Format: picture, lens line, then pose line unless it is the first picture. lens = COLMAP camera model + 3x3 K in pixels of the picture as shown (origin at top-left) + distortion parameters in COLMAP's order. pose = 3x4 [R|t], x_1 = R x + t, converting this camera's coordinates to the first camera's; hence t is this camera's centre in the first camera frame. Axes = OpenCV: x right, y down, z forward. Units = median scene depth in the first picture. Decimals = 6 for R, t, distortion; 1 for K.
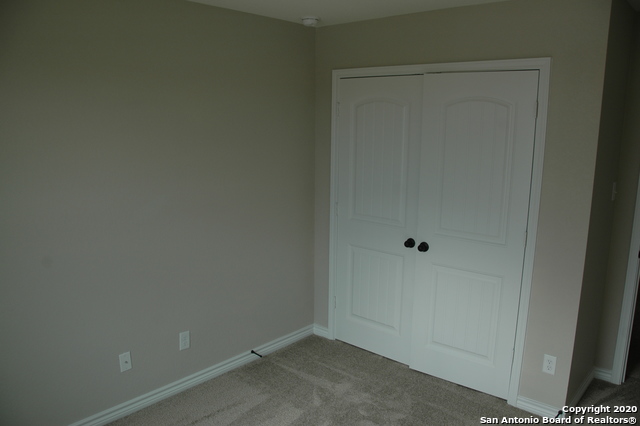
lens RADIAL K [[496.8, 0, 317.0], [0, 496.8, 214.1], [0, 0, 1]] dist [-0.174898, 0.126342]
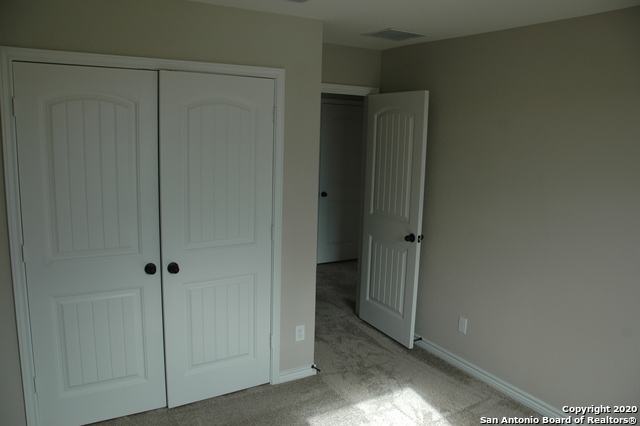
lens RADIAL K [[496.8, 0, 317.0], [0, 496.8, 214.1], [0, 0, 1]] dist [-0.174898, 0.126342]
pose [[0.317753, -0.156663, 0.935142, -0.559503], [0.153111, 0.981790, 0.112452, -0.096395], [-0.935730, 0.107449, 0.335954, 0.503456]]
